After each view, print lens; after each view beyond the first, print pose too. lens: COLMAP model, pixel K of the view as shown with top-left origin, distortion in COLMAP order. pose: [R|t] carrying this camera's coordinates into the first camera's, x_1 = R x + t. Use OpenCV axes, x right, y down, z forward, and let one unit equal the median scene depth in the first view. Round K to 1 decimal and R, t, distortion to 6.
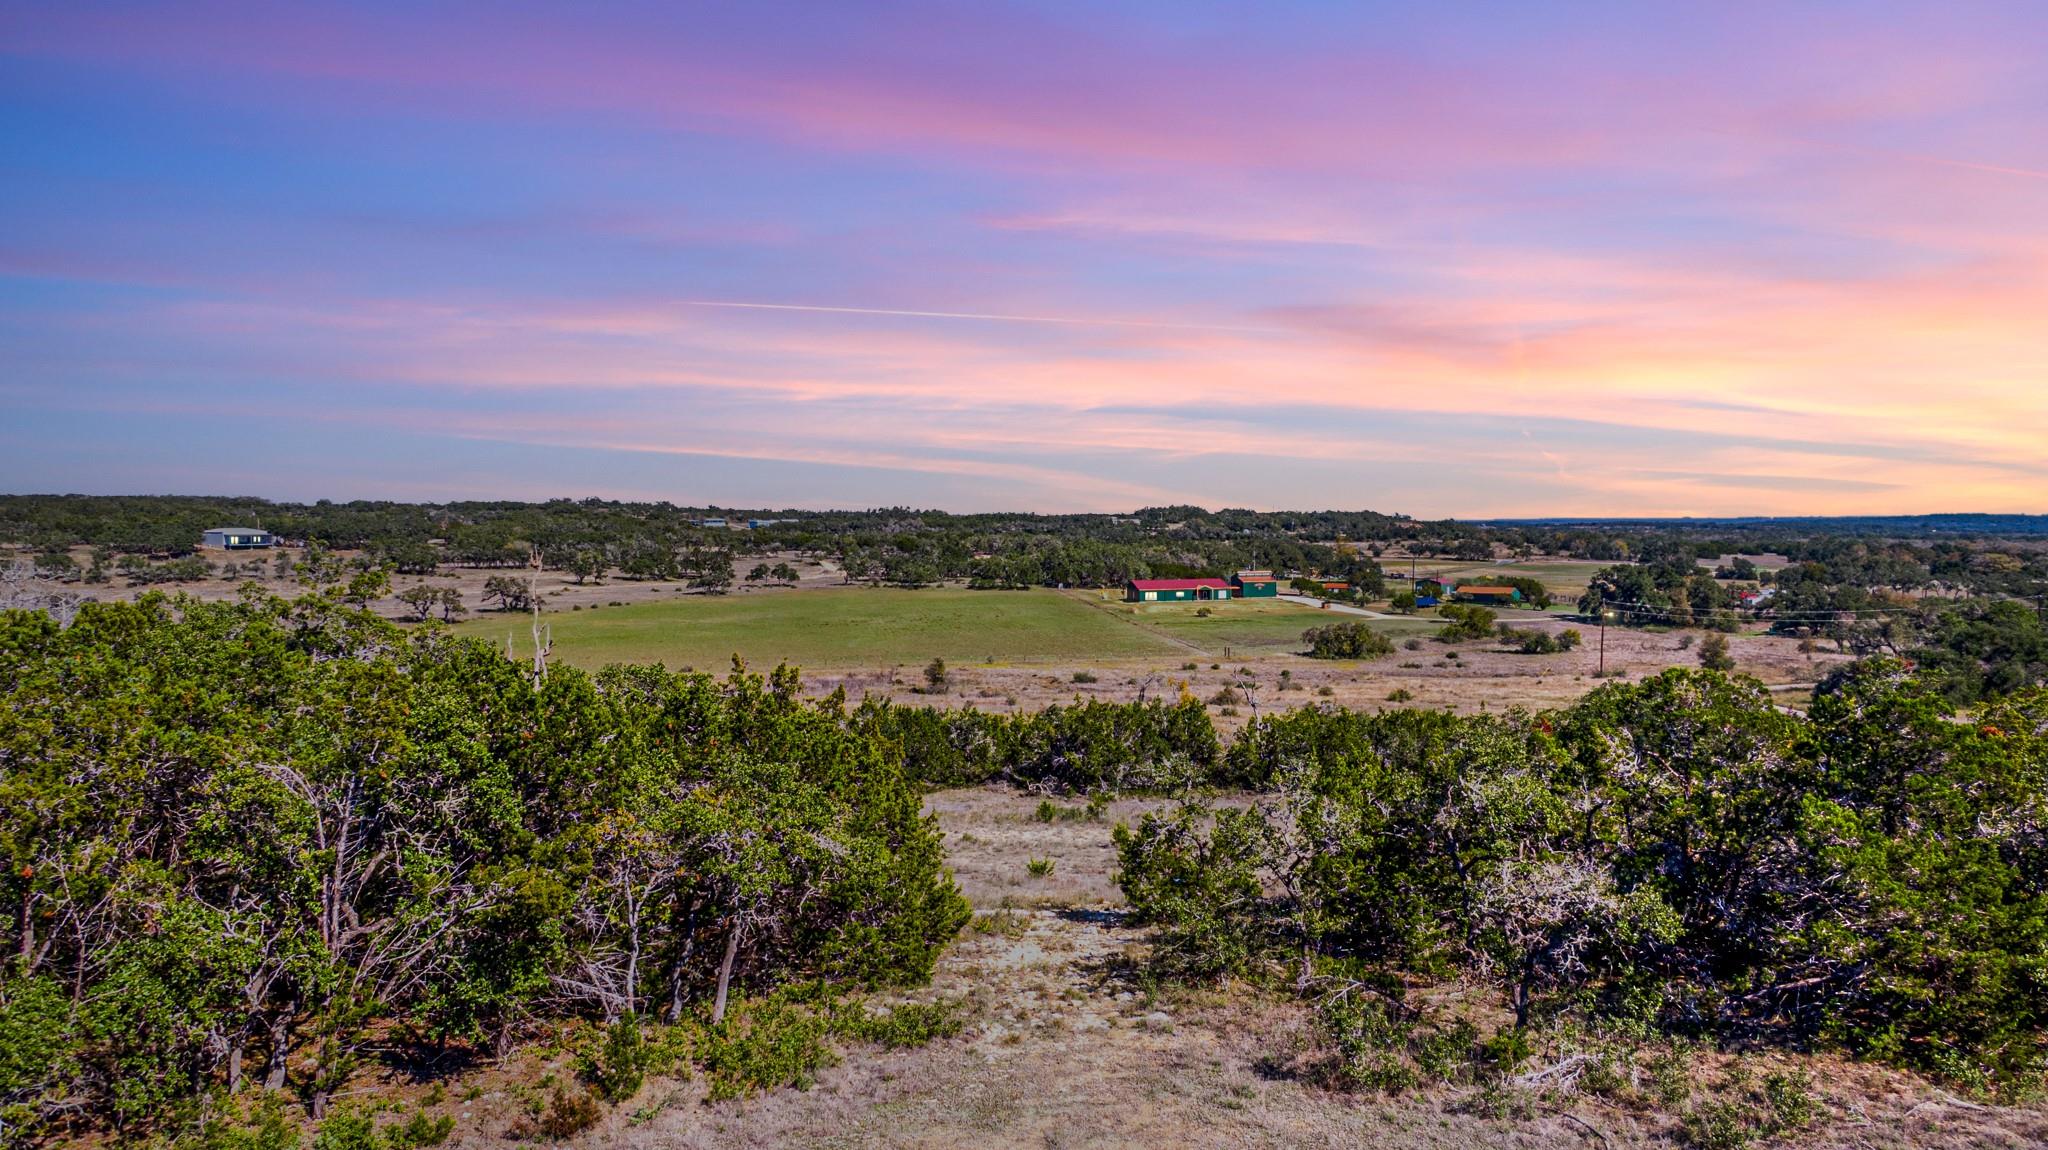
lens RADIAL K [[1455.3, 0, 1029.9], [0, 1455.3, 578.4], [0, 0, 1]] dist [0.030674, -0.051096]
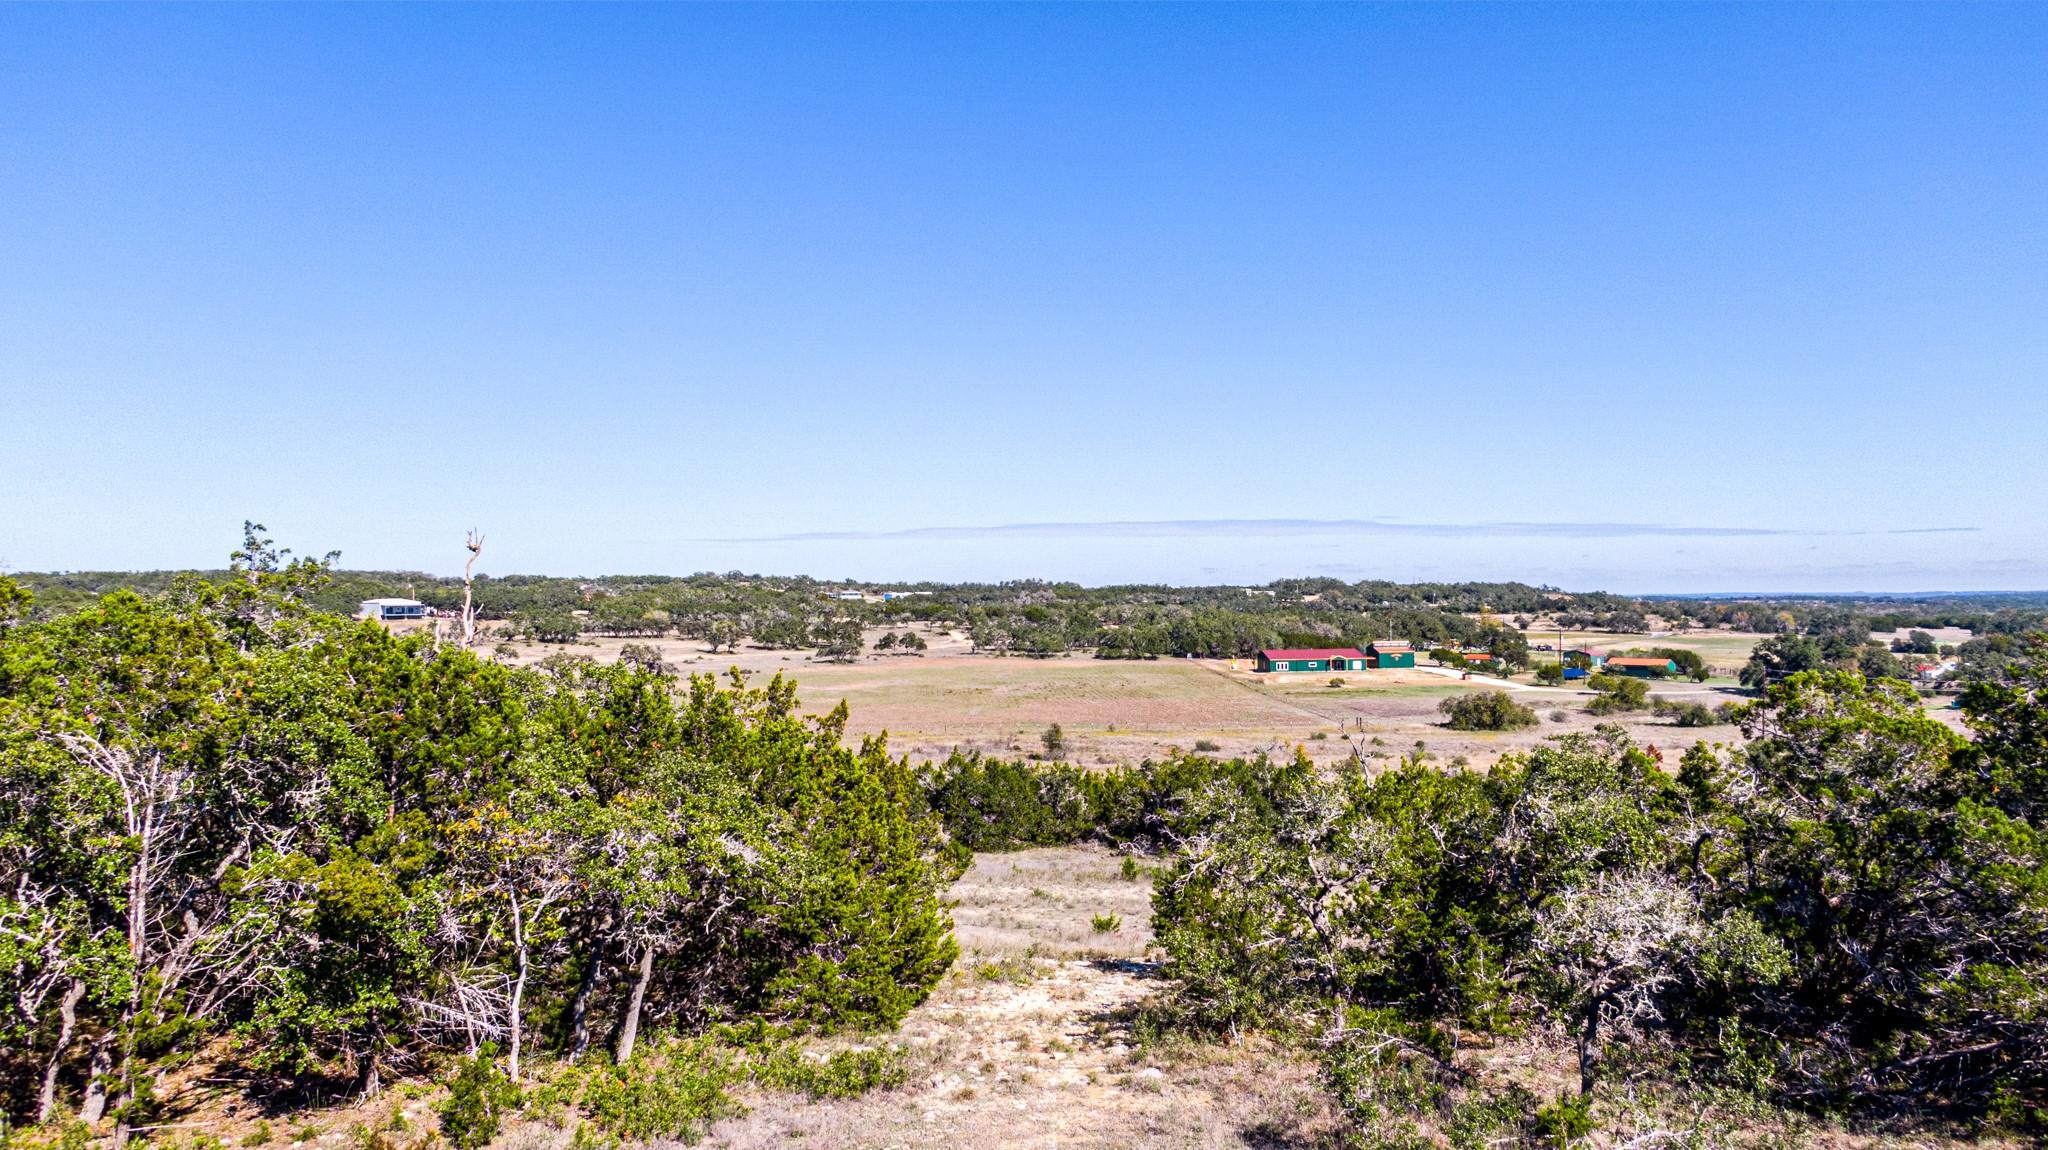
lens RADIAL K [[1455.3, 0, 1028.0], [0, 1455.3, 585.3], [0, 0, 1]] dist [0.030674, -0.051096]
pose [[0.995452, -0.002143, -0.095242, 0.084087], [-0.002340, 0.998895, -0.046936, 0.053066], [0.095238, 0.046946, 0.994347, 0.132004]]
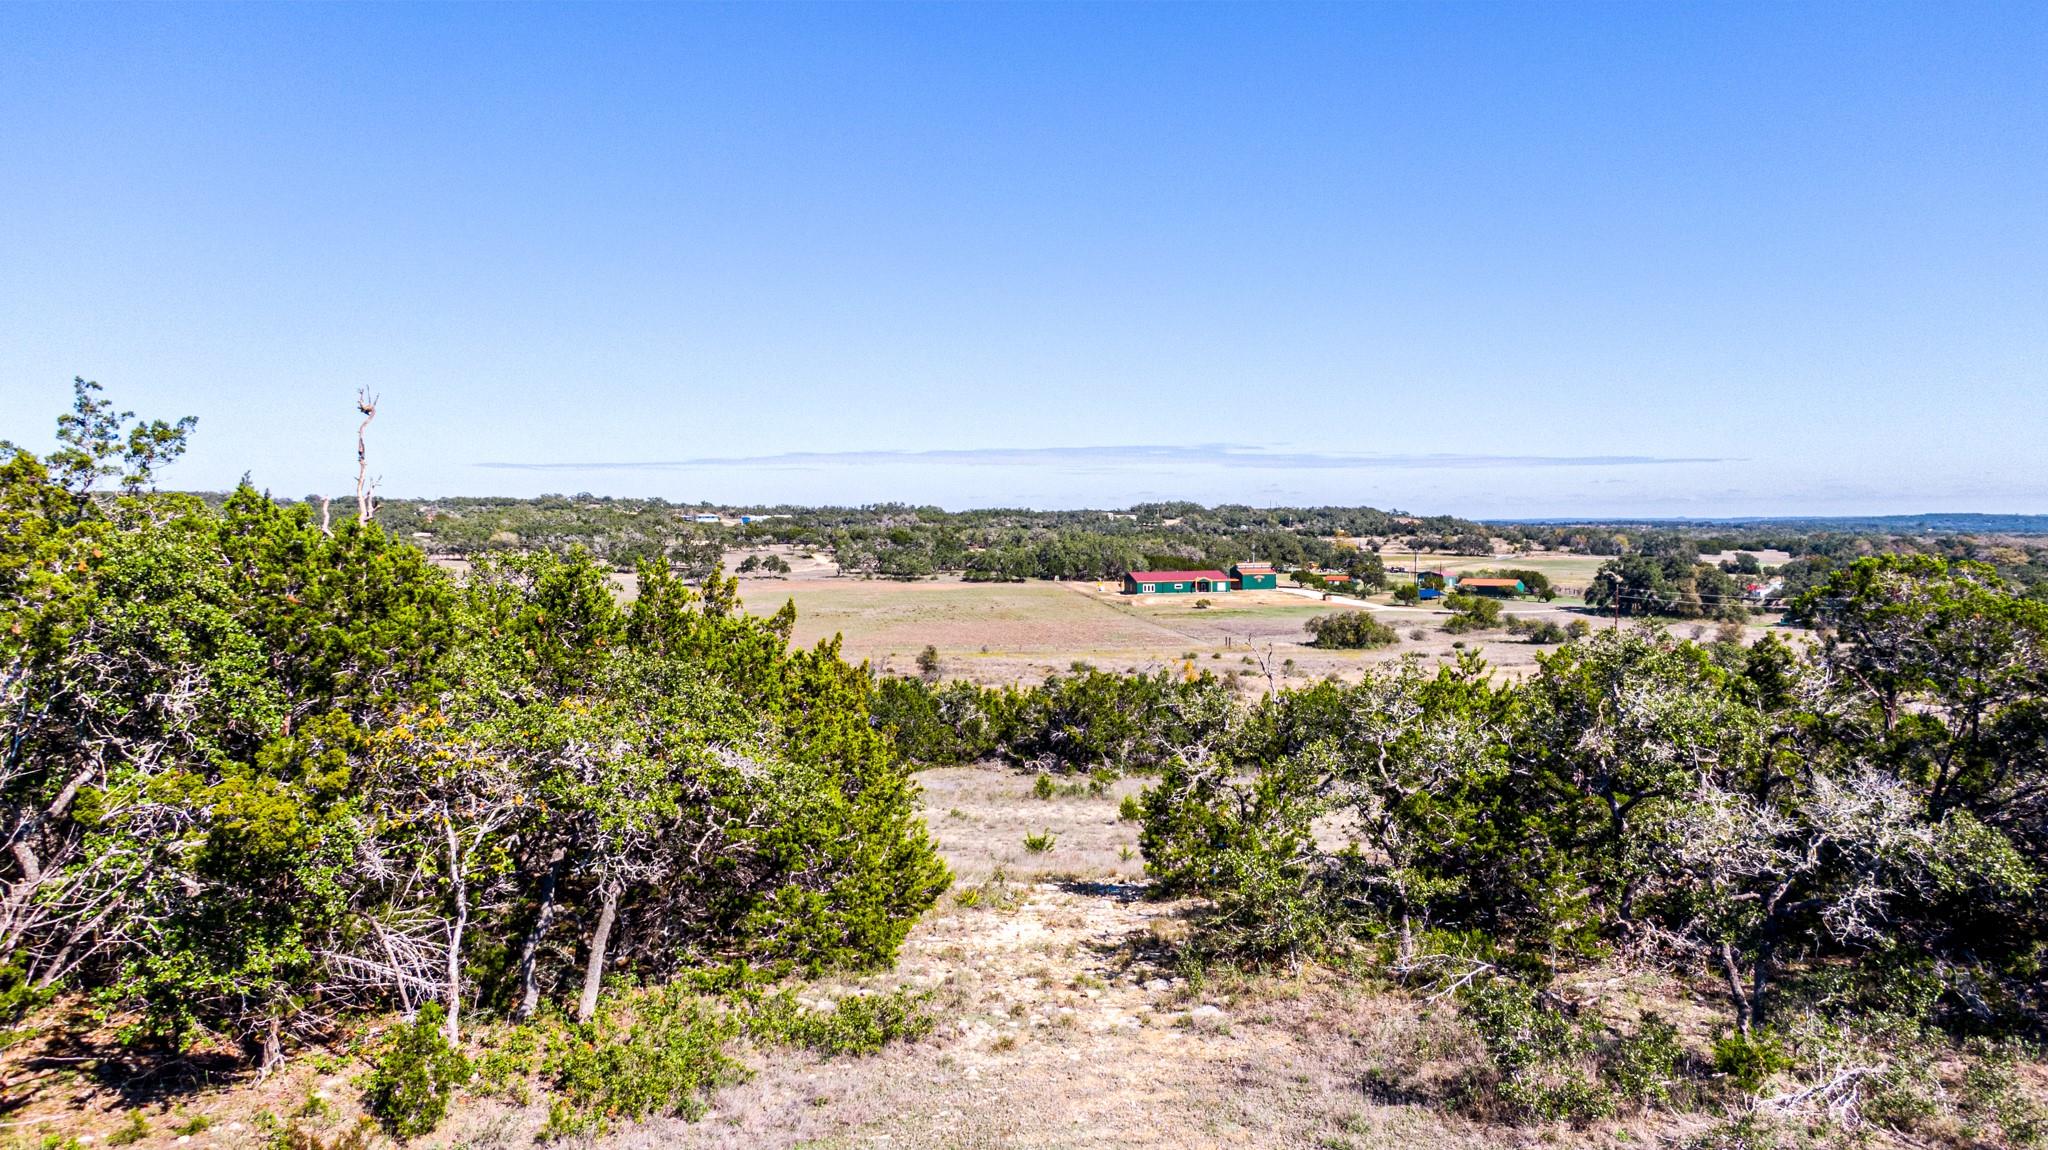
lens RADIAL K [[1455.3, 0, 1028.6], [0, 1455.3, 577.8], [0, 0, 1]] dist [0.030674, -0.051096]
pose [[0.999997, -0.000021, 0.002349, -0.001473], [0.000022, 1.000000, -0.000598, 0.074438], [-0.002349, 0.000598, 0.999997, 0.240790]]
